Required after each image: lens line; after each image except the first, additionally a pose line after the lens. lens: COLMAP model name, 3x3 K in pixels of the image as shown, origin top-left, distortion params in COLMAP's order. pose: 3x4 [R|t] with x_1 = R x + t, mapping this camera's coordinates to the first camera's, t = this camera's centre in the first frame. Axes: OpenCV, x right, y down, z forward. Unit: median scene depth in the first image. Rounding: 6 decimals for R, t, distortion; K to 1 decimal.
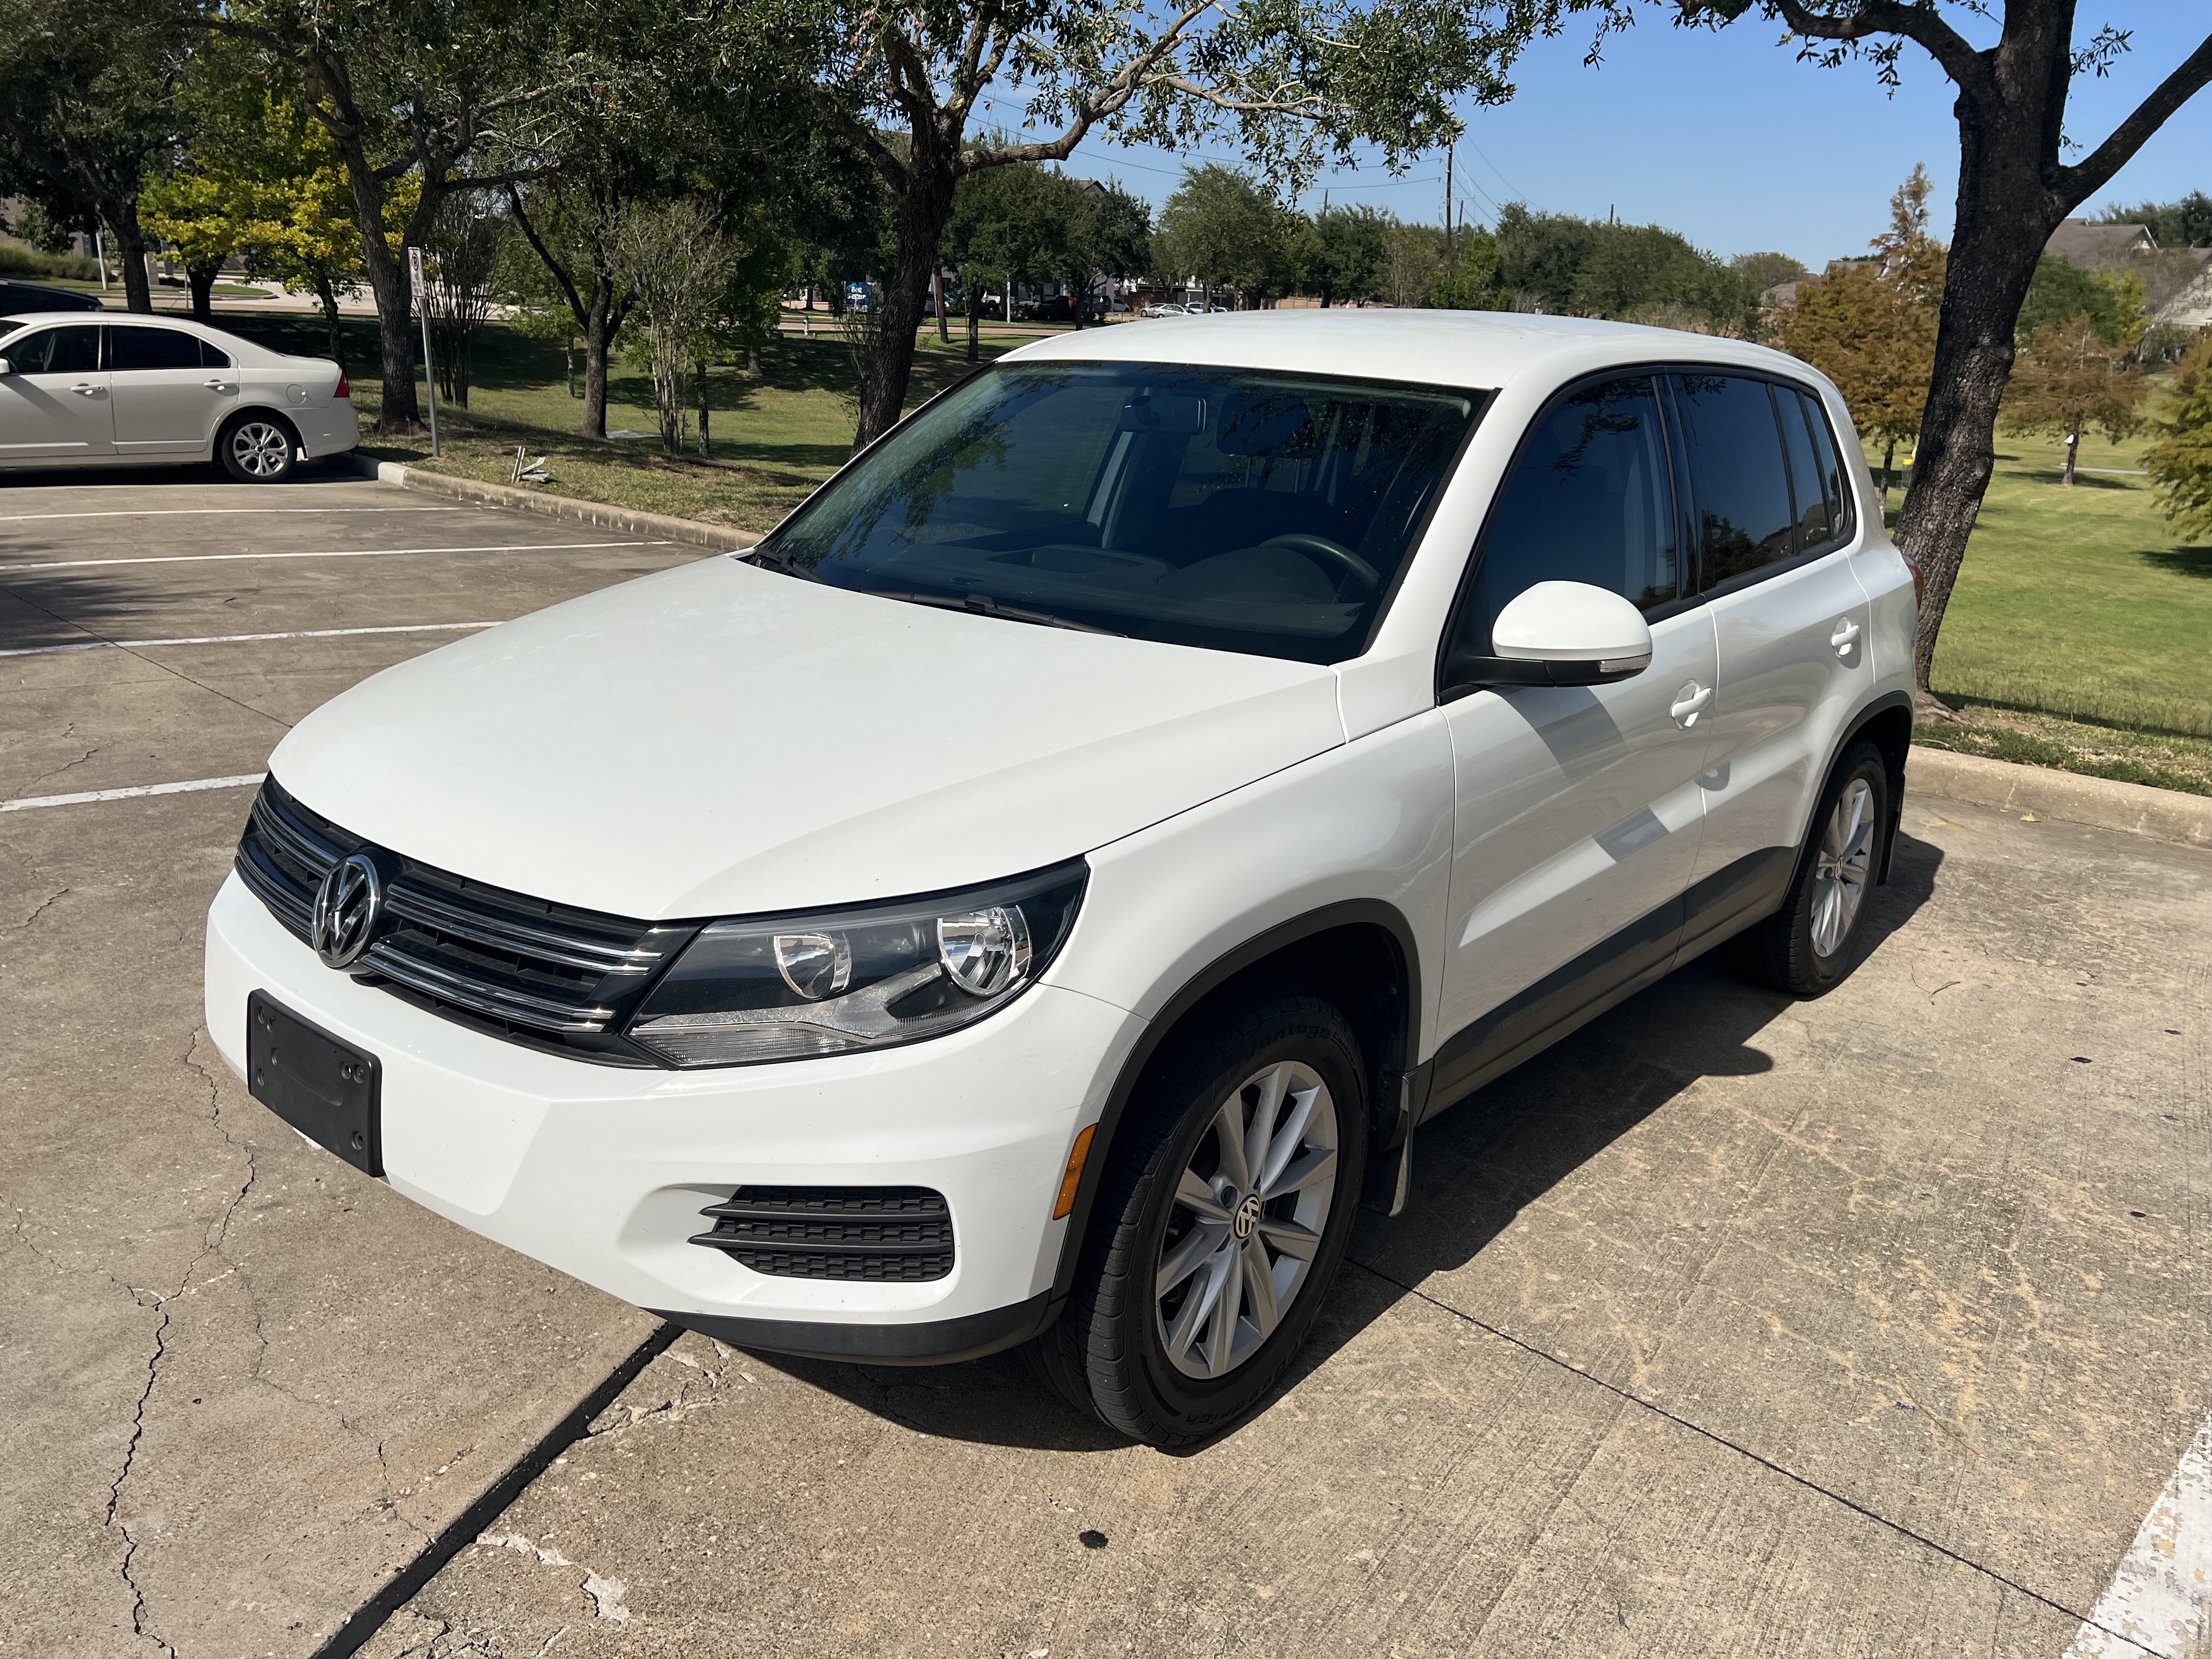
lens RADIAL K [[1738.7, 0, 1106.0], [0, 1738.7, 829.5], [0, 0, 1]] dist [0.042865, -0.059341]
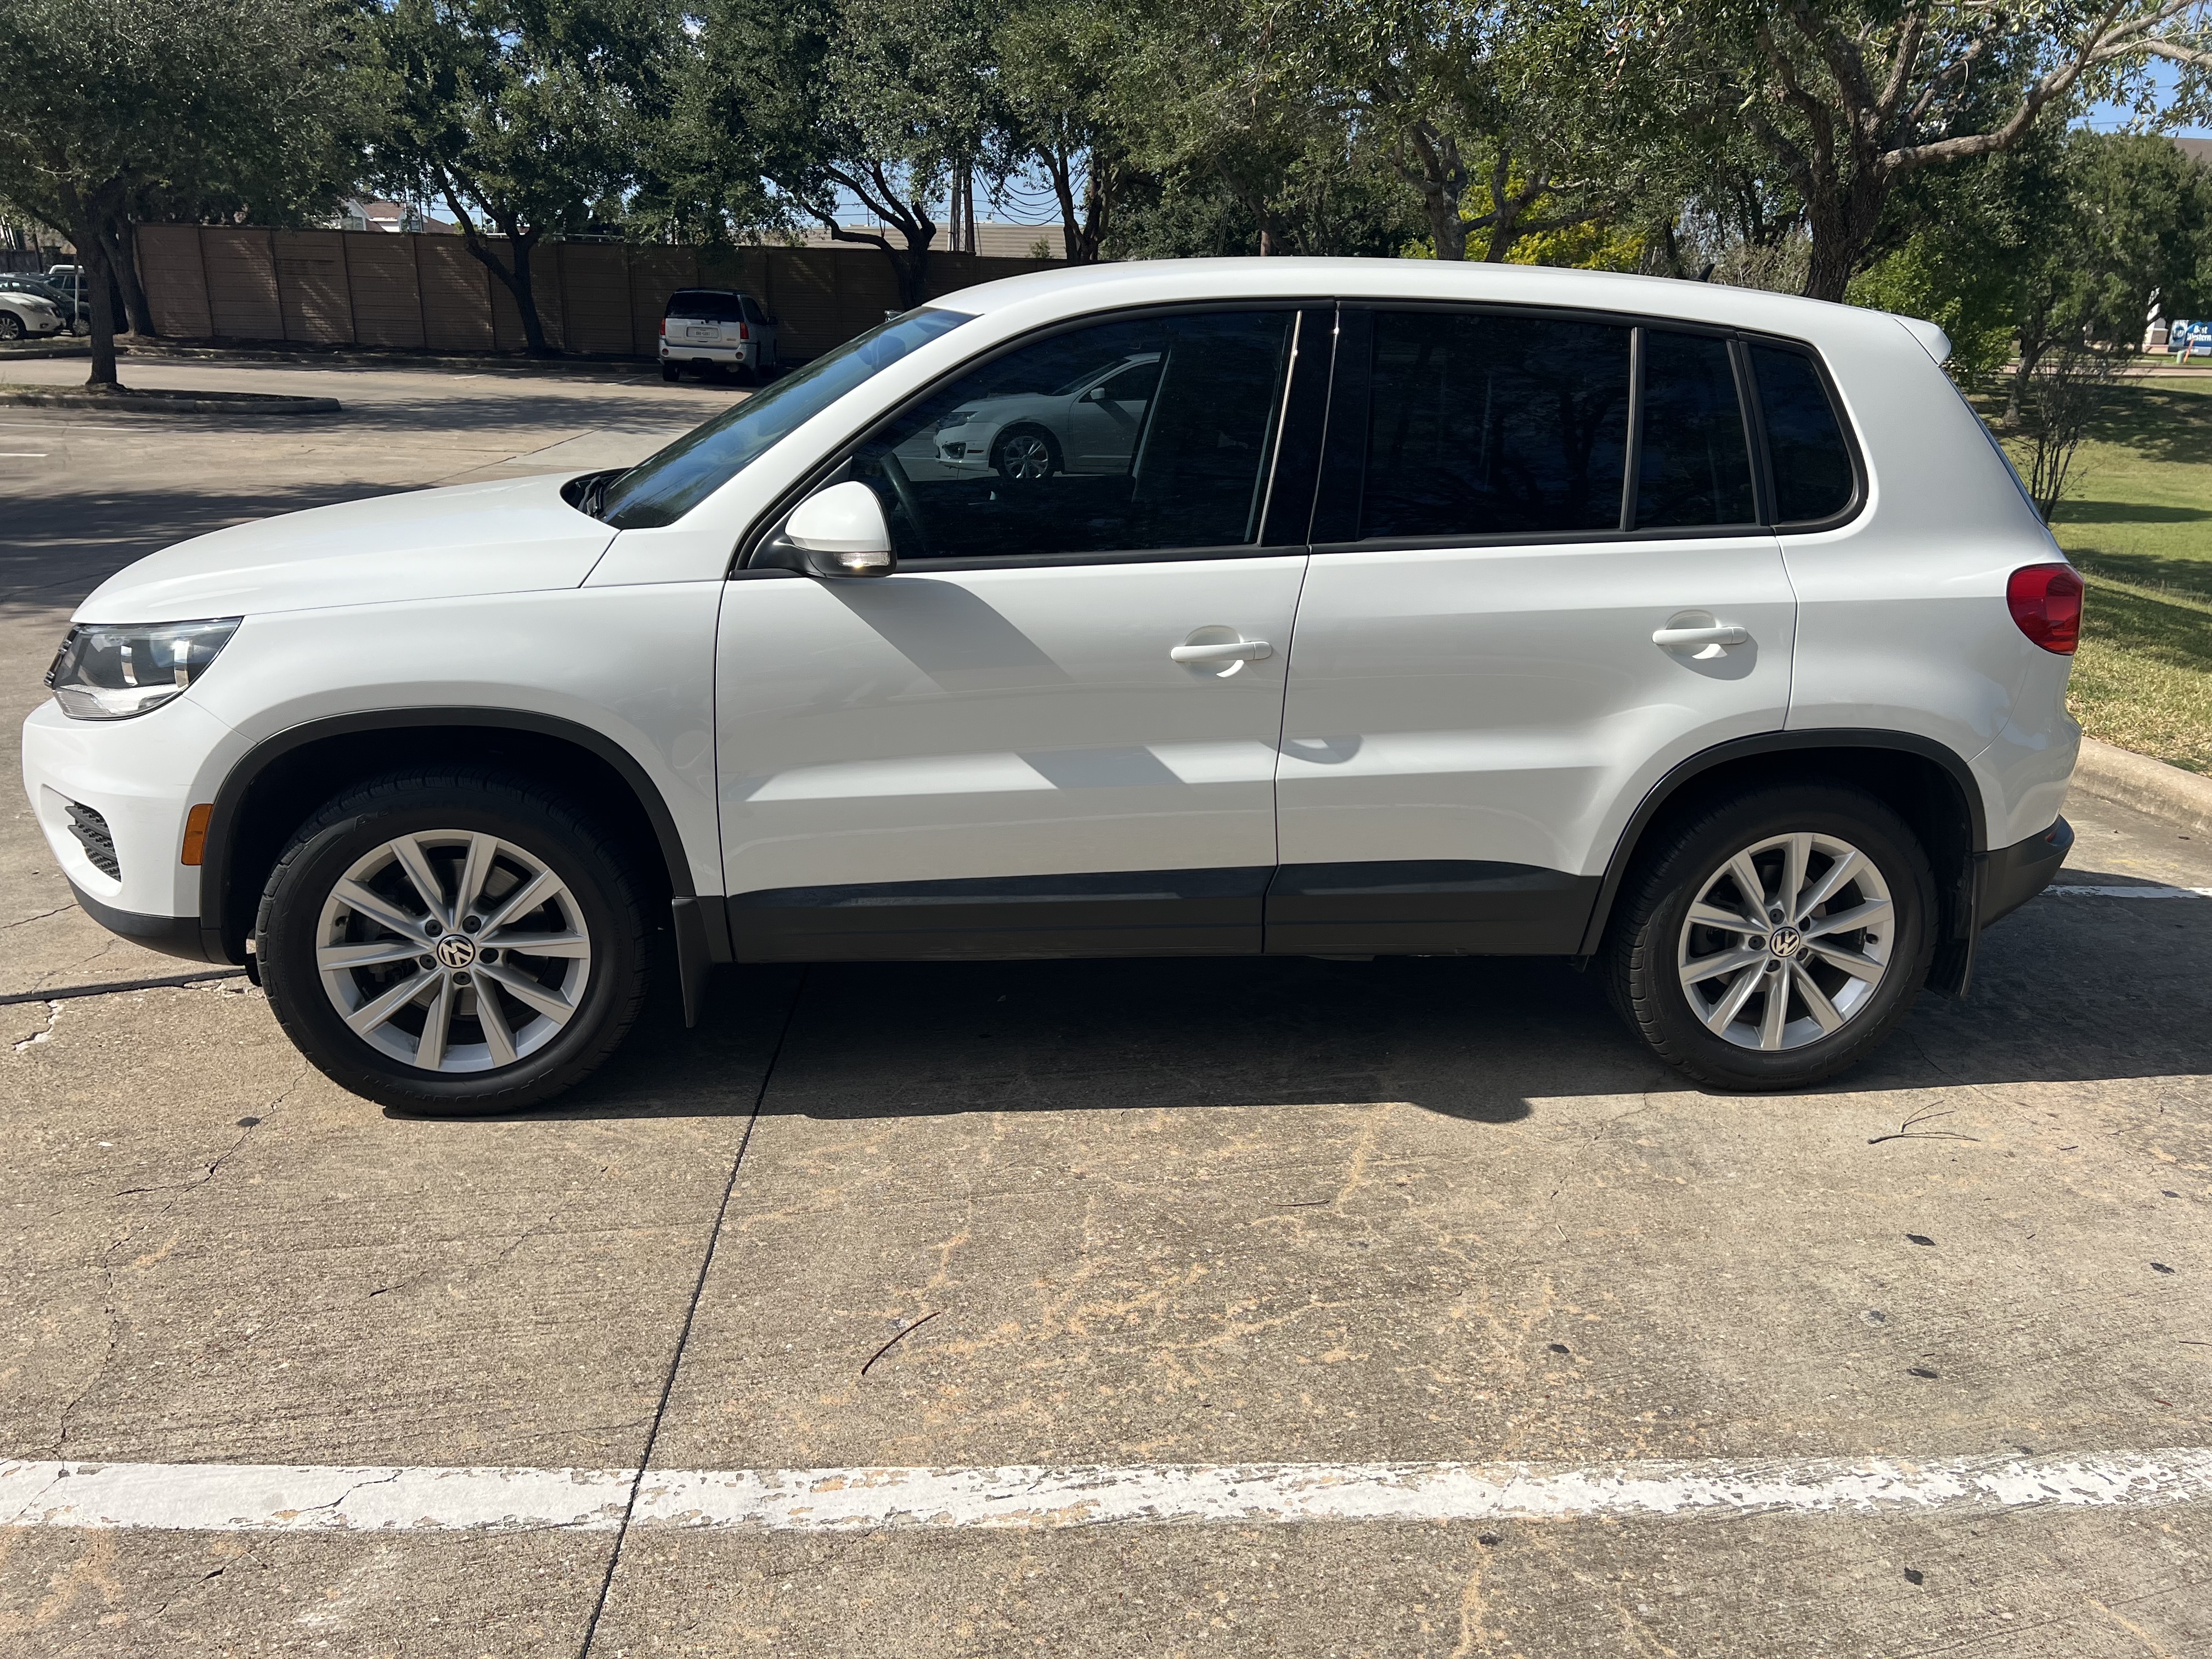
lens RADIAL K [[1738.7, 0, 1106.0], [0, 1738.7, 829.5], [0, 0, 1]] dist [0.042865, -0.059341]
pose [[0.727872, 0.163654, -0.665898, 0.791050], [-0.185365, 0.981907, 0.038701, -0.001065], [0.660184, 0.095265, 0.745038, 0.220599]]
